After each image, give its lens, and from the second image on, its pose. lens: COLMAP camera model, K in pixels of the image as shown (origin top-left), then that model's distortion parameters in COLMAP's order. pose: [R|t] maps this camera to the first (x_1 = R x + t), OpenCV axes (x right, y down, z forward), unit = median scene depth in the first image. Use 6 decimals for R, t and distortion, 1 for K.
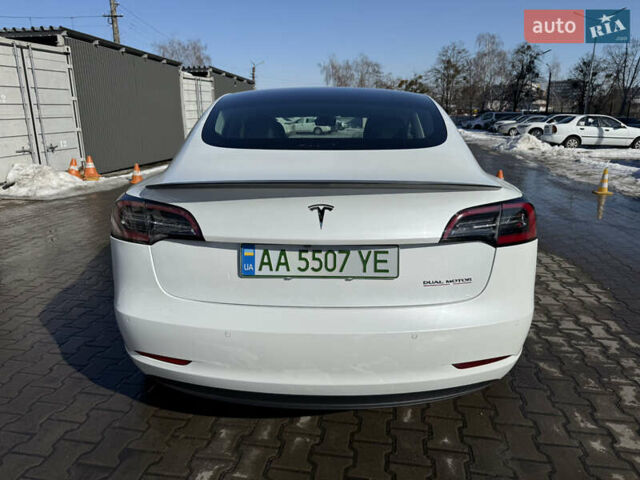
lens RADIAL K [[472.2, 0, 323.8], [0, 472.2, 237.7], [0, 0, 1]] dist [0.007534, -0.008318]
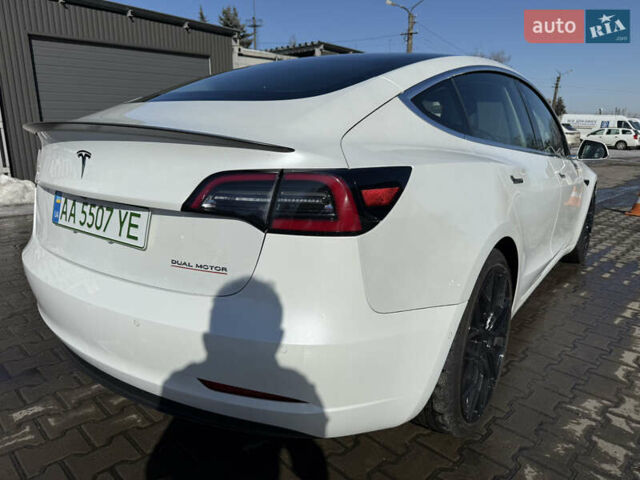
lens RADIAL K [[463.7, 0, 319.1], [0, 463.7, 246.6], [0, 0, 1]] dist [0.000352, -0.001452]
pose [[0.809049, 0.153030, -0.567470, 0.550262], [-0.157594, 0.986636, 0.041383, 0.001123], [0.566219, 0.055949, 0.822353, 0.338876]]
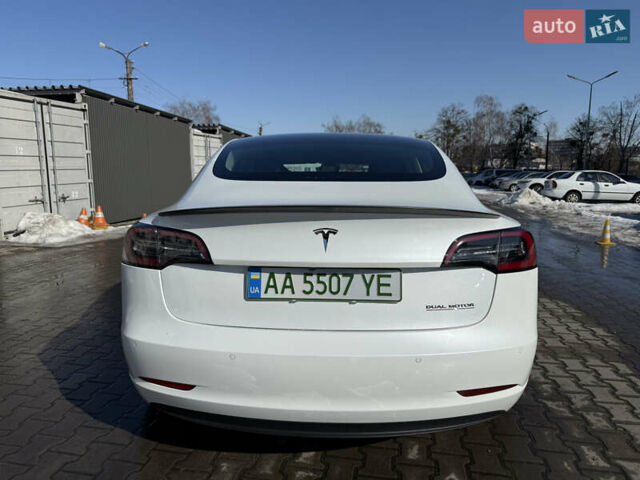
lens RADIAL K [[472.2, 0, 323.8], [0, 472.2, 237.7], [0, 0, 1]] dist [0.007534, -0.008318]
pose [[0.999958, 0.002789, -0.008777, -0.000401], [-0.003795, 0.993152, -0.116763, 0.044695], [0.008391, 0.116792, 0.993121, -0.019254]]
